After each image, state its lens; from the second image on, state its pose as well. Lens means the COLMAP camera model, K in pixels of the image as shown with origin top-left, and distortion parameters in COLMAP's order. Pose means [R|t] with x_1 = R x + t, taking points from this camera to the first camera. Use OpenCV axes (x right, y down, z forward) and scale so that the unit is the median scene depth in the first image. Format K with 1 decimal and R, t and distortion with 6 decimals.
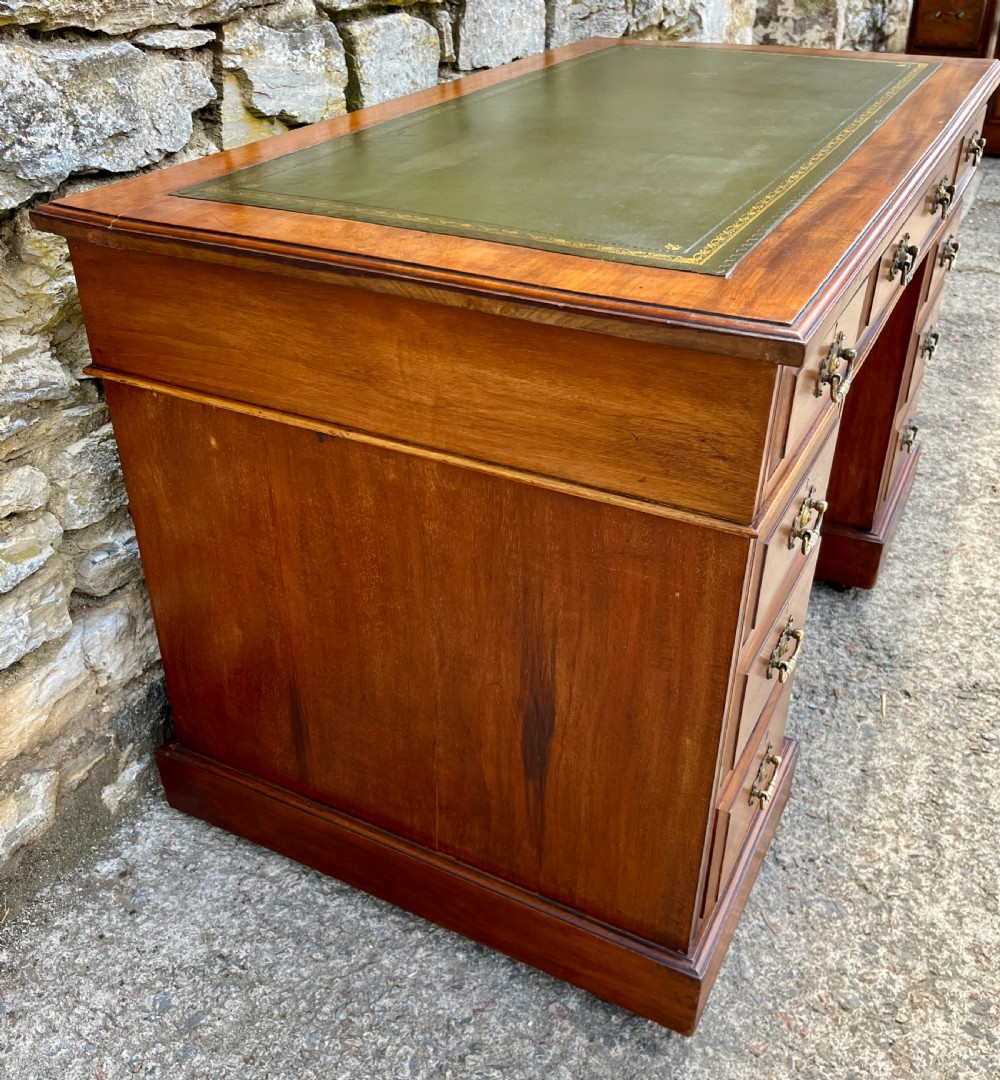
lens RADIAL K [[1065.6, 0, 471.4], [0, 1065.6, 547.0], [0, 0, 1]] dist [0.034029, -0.023268]
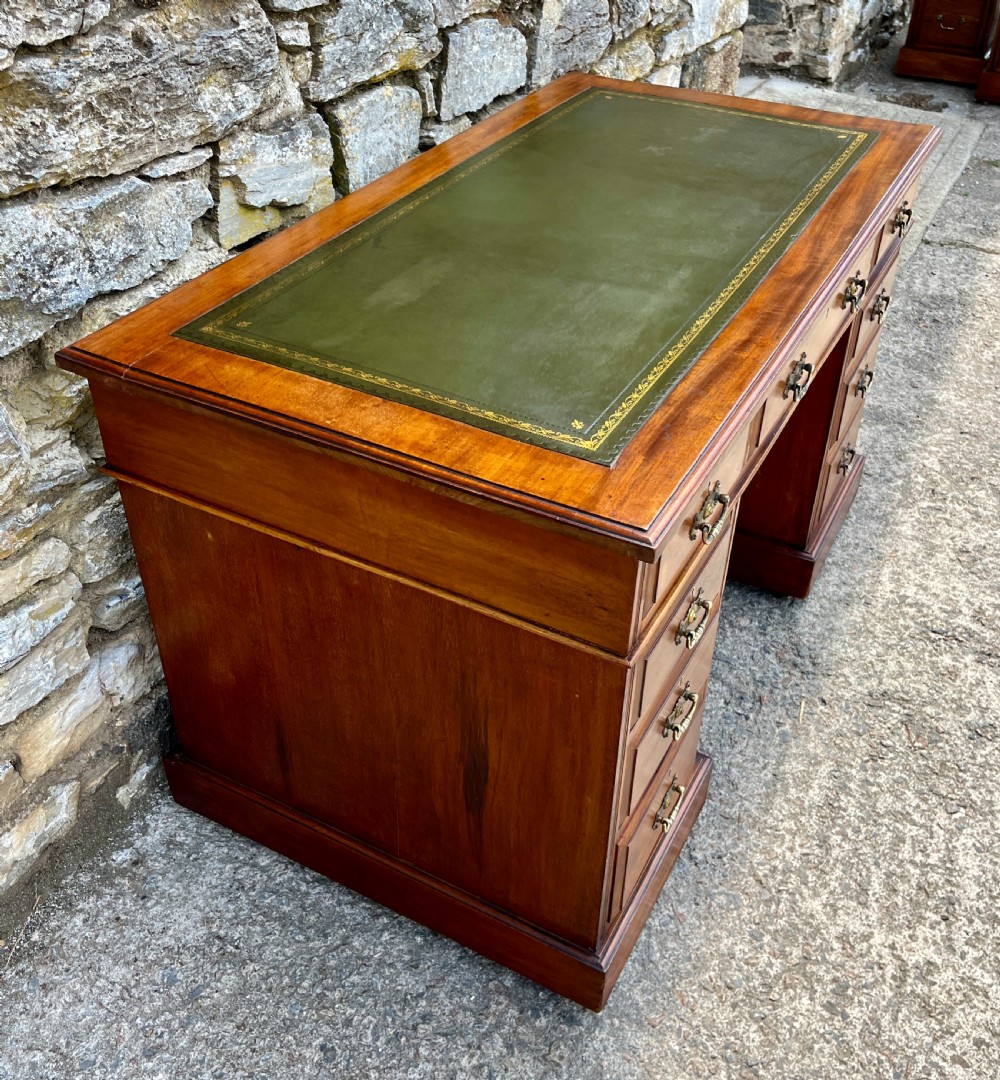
lens RADIAL K [[1101.4, 0, 506.0], [0, 1101.4, 519.0], [0, 0, 1]] dist [0.025504, 0.002987]
pose [[0.999713, 0.017027, 0.016823, 0.057397], [-0.018313, 0.996669, 0.079474, -0.183507], [-0.015414, -0.079759, 0.996695, -0.196134]]
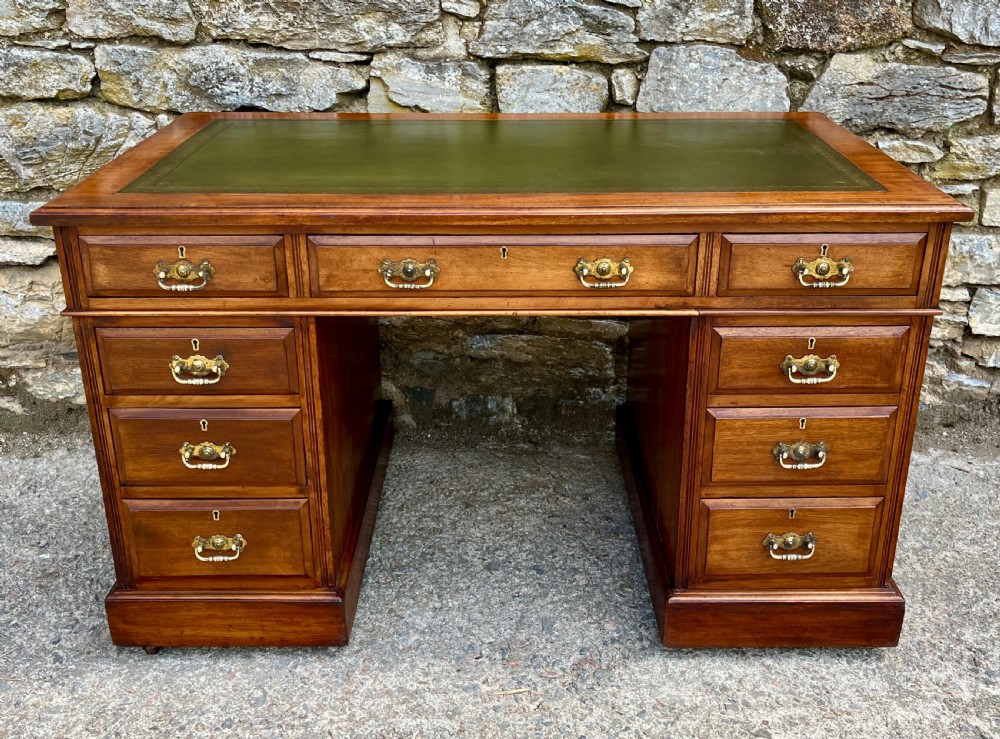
lens RADIAL K [[977.5, 0, 512.5], [0, 977.5, 299.7], [0, 0, 1]] dist [0.046860, -0.042479]
pose [[0.478650, 0.333916, -0.812031, 1.340796], [-0.471539, 0.877925, 0.083065, -0.362067], [0.740638, 0.343145, 0.577673, 0.350516]]
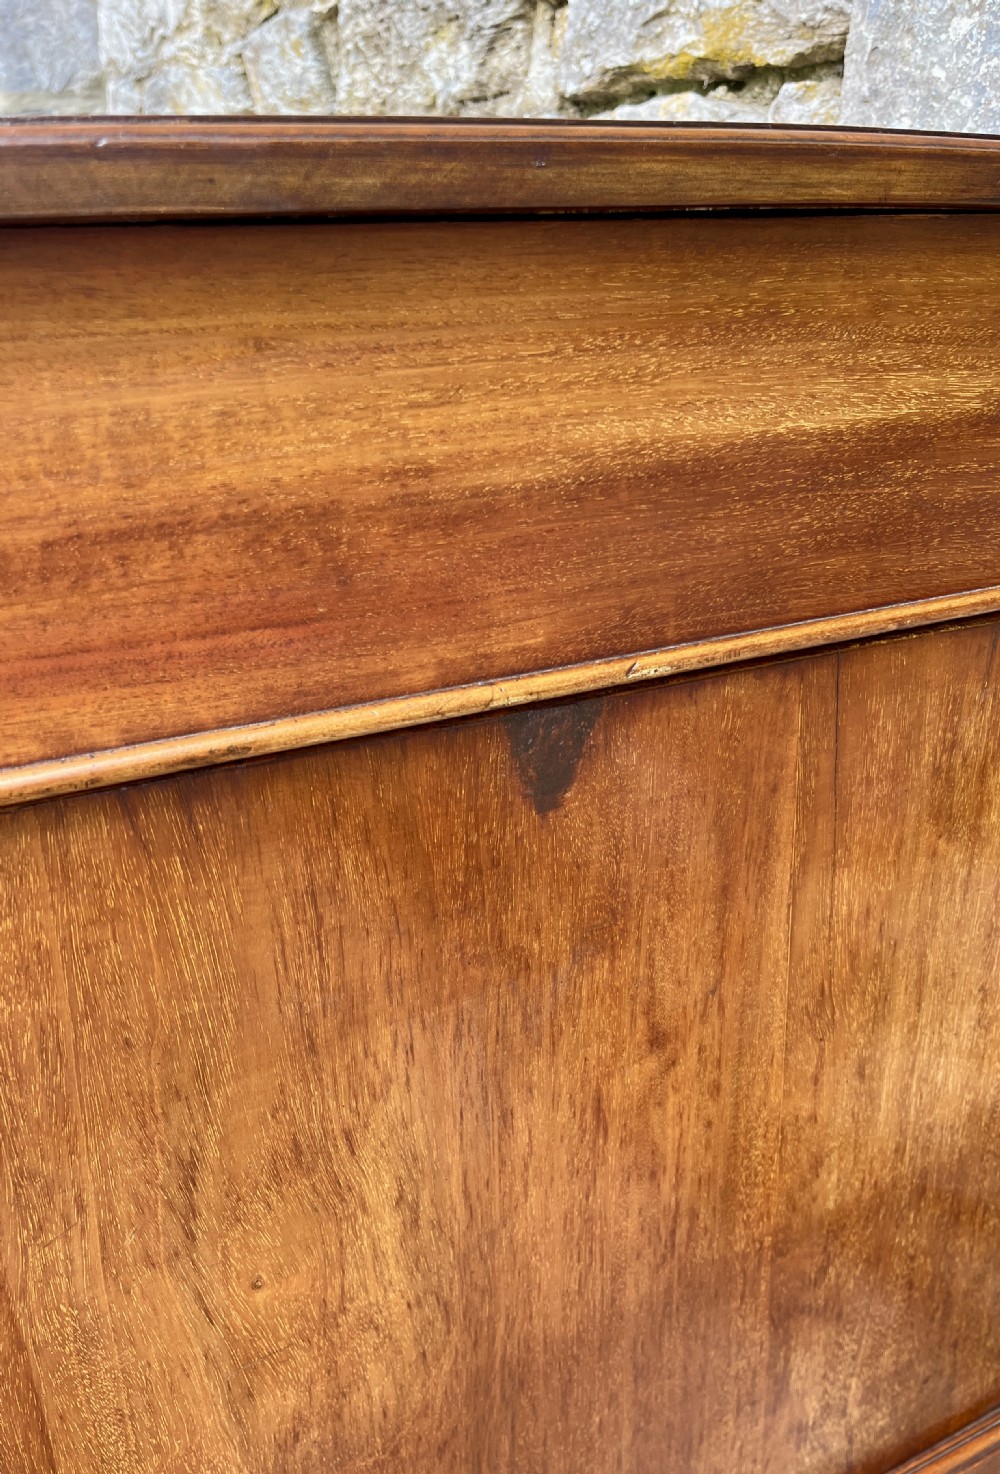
lens RADIAL K [[1286.6, 0, 499.2], [0, 1286.6, 782.0], [0, 0, 1]] dist [-0.001039, -0.002811]
pose [[-0.564238, 0.335940, -0.754174, 0.685910], [-0.392194, 0.694765, 0.602898, -0.739093], [0.726512, 0.635961, -0.260259, 1.596458]]
